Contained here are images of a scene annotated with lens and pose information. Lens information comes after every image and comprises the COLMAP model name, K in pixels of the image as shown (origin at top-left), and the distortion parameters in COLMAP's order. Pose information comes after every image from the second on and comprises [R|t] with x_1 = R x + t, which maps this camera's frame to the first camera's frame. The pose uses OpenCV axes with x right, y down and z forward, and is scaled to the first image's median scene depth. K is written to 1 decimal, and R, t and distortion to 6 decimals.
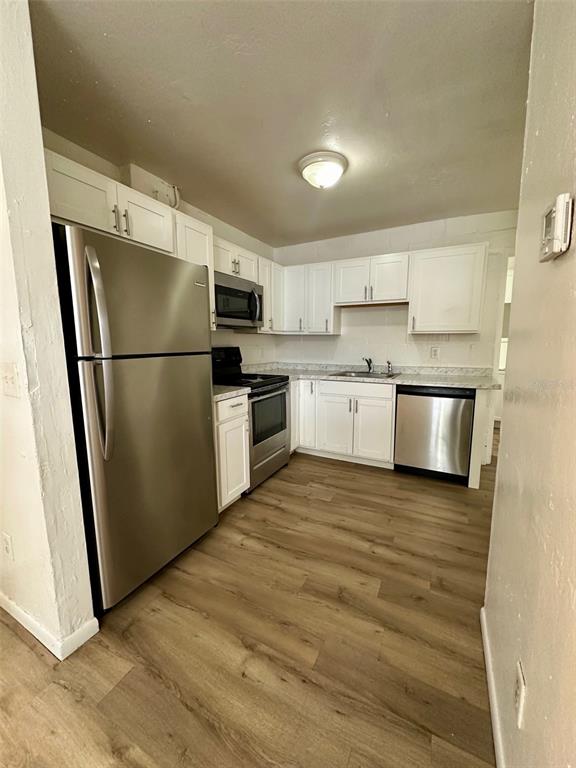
lens RADIAL K [[306.5, 0, 290.9], [0, 306.5, 383.3], [0, 0, 1]] dist [0.000104, -0.000461]
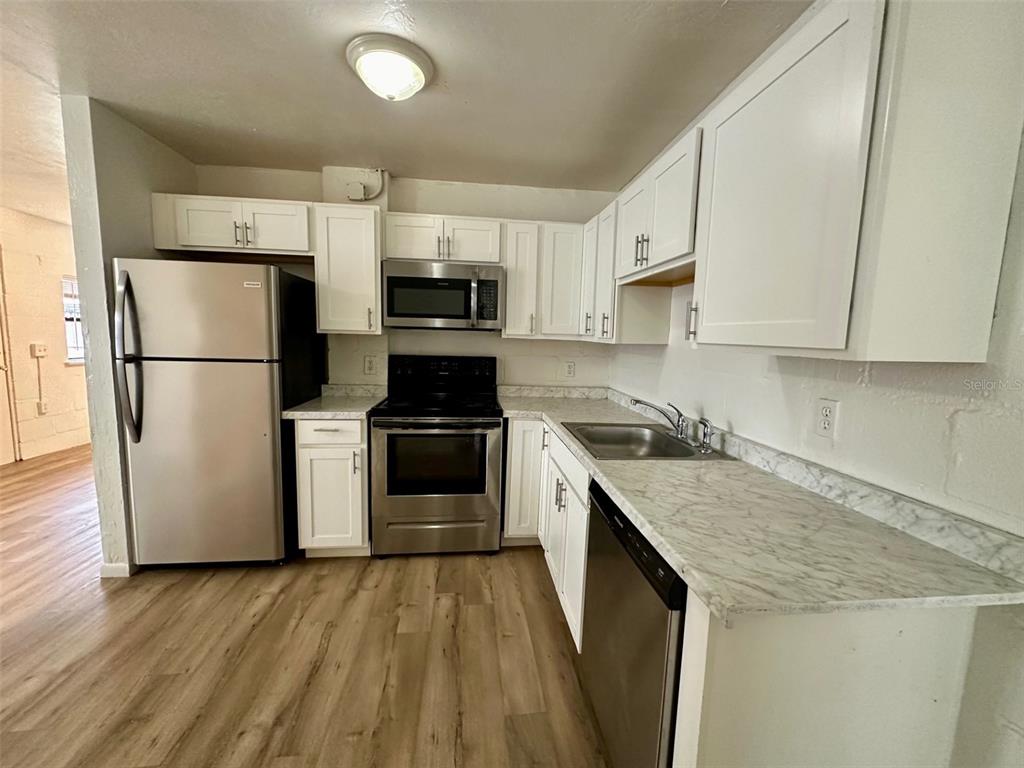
lens RADIAL K [[408.7, 0, 507.7], [0, 408.7, 379.9], [0, 0, 1]] dist [0.000104, -0.000461]
pose [[0.545977, 0.105493, -0.831132, 0.881370], [-0.141115, 0.989447, 0.032888, -0.146884], [0.825831, 0.099329, 0.555101, 0.748497]]
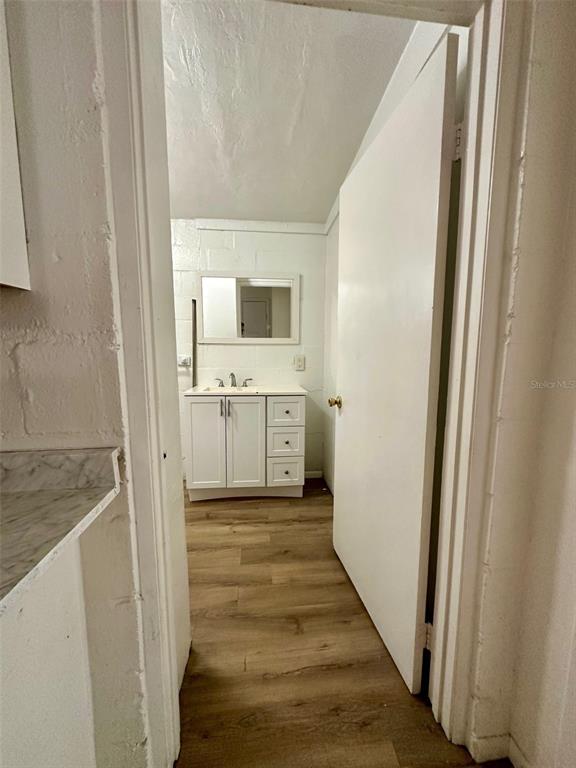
lens RADIAL K [[306.5, 0, 287.9], [0, 306.5, 384.9], [0, 0, 1]] dist [0.000104, -0.000461]
pose [[0.839417, -0.065275, 0.539553, 0.846733], [0.074229, 0.997228, 0.005161, -0.112286], [-0.538394, 0.035718, 0.841936, 0.969781]]
